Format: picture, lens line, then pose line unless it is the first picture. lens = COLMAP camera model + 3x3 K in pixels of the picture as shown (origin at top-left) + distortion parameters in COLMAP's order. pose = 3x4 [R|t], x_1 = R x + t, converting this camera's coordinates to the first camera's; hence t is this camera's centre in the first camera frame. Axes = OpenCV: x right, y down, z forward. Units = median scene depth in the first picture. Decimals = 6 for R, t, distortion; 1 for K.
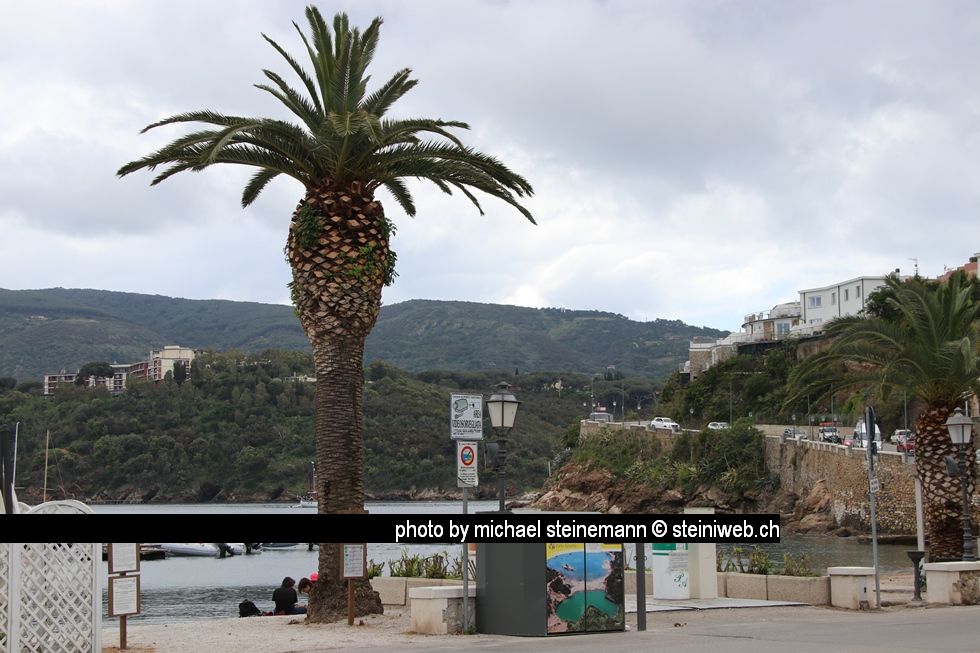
lens RADIAL K [[1828.5, 0, 490.8], [0, 1828.5, 328.3], [0, 0, 1]] dist [0.362132, 0.000000]
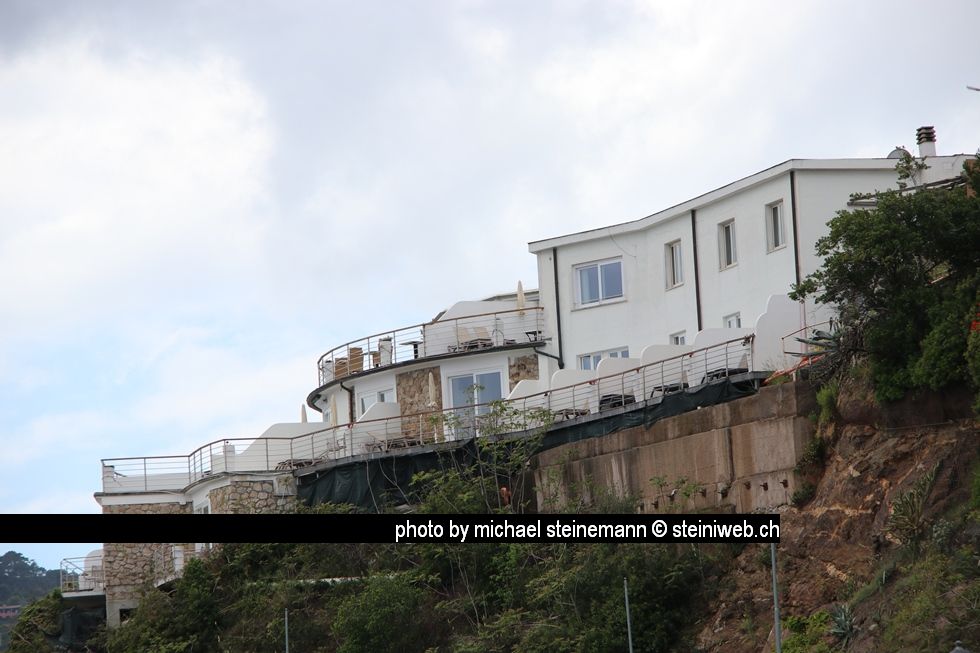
lens RADIAL K [[5970.9, 0, 485.8], [0, 5970.9, 331.6], [0, 0, 1]] dist [2.392329, 0.000000]
pose [[0.983503, -0.022478, 0.179492, 0.015428], [0.029750, 0.998837, -0.037928, 0.022418], [-0.178431, 0.042643, 0.983028, 0.209466]]
